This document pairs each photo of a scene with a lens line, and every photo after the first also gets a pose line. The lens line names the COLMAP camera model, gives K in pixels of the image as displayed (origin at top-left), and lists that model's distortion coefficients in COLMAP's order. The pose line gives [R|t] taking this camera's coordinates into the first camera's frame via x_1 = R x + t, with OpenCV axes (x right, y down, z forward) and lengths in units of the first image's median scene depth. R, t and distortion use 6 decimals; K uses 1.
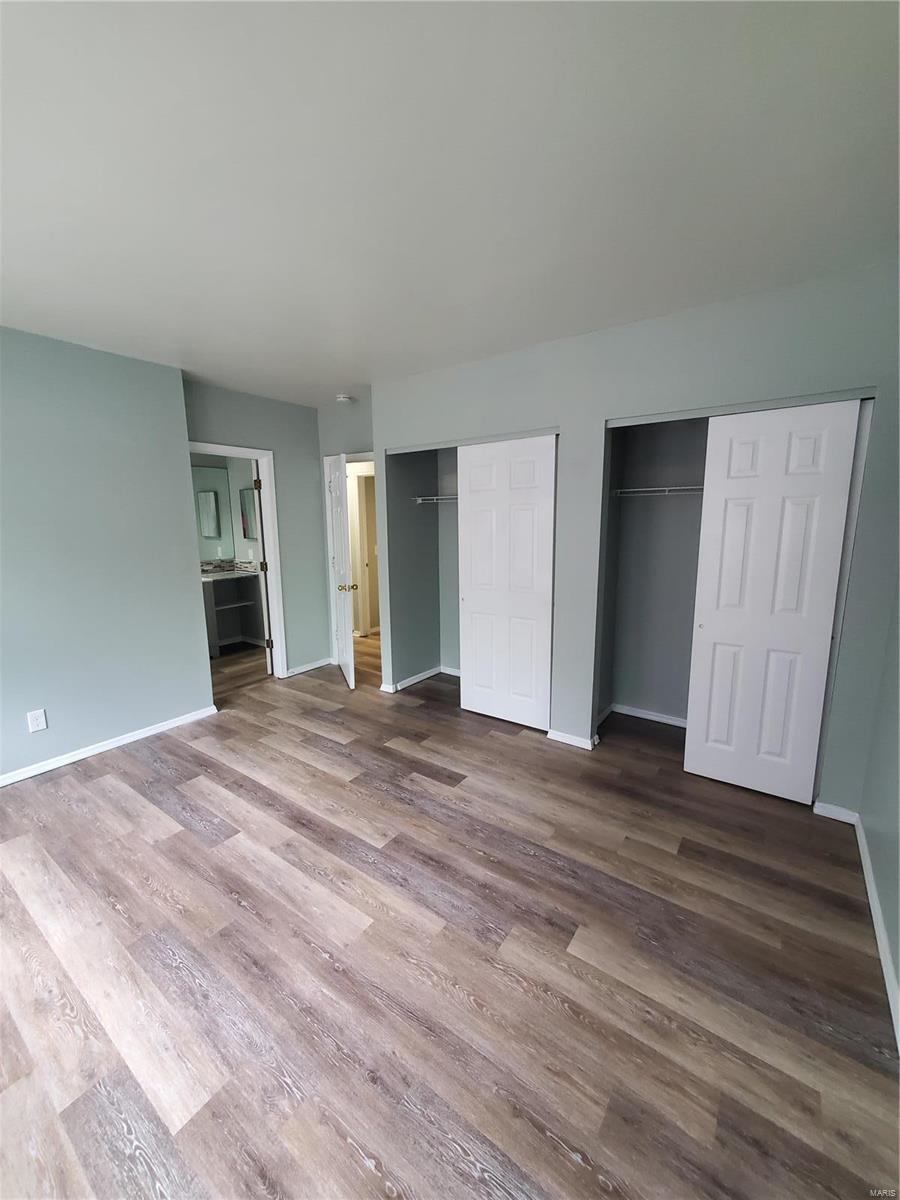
lens RADIAL K [[476.9, 0, 446.6], [0, 476.9, 598.5], [0, 0, 1]] dist [0.010263, -0.000118]
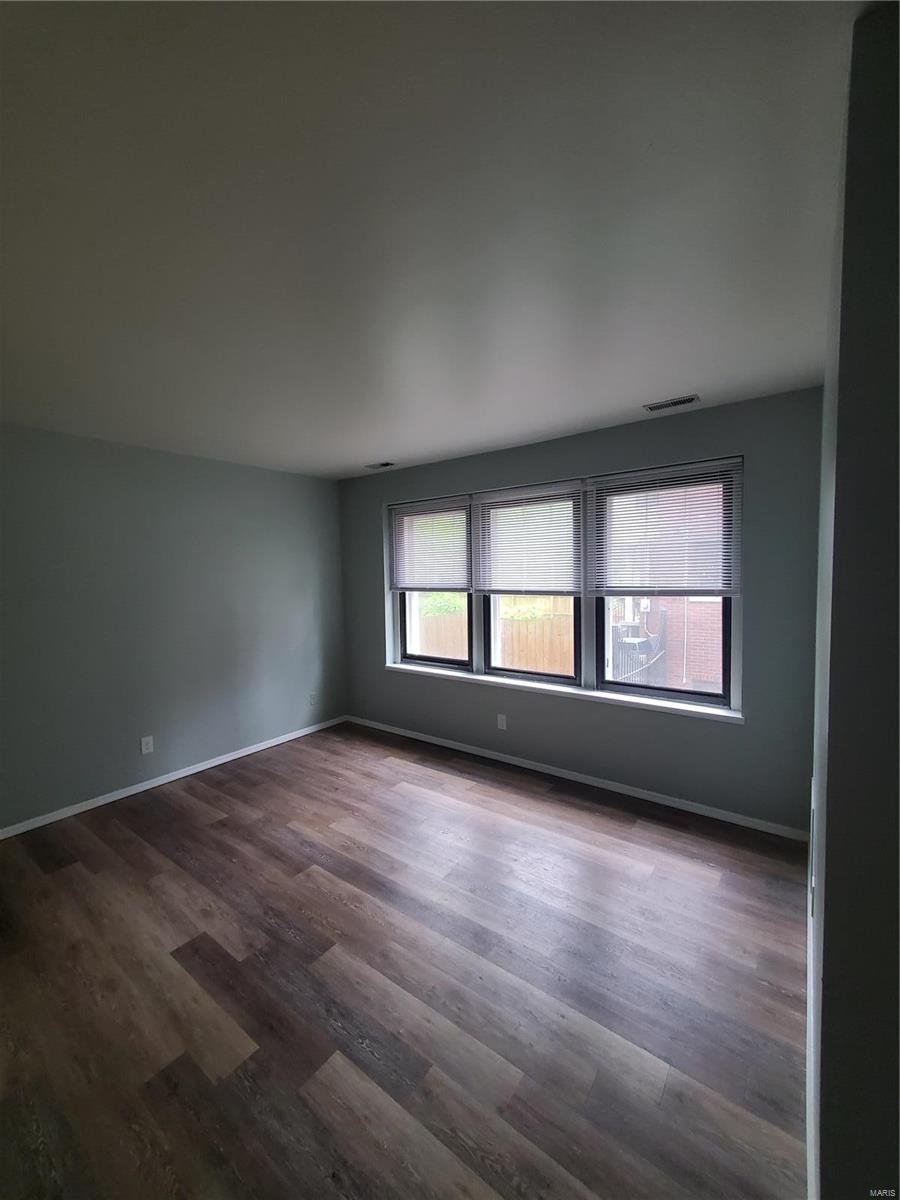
lens RADIAL K [[476.9, 0, 446.6], [0, 476.9, 598.5], [0, 0, 1]] dist [0.010263, -0.000118]
pose [[-0.999419, 0.025499, 0.022633, -0.473363], [0.029873, 0.974858, 0.220815, -0.346406], [-0.016433, 0.221363, -0.975053, 1.862225]]
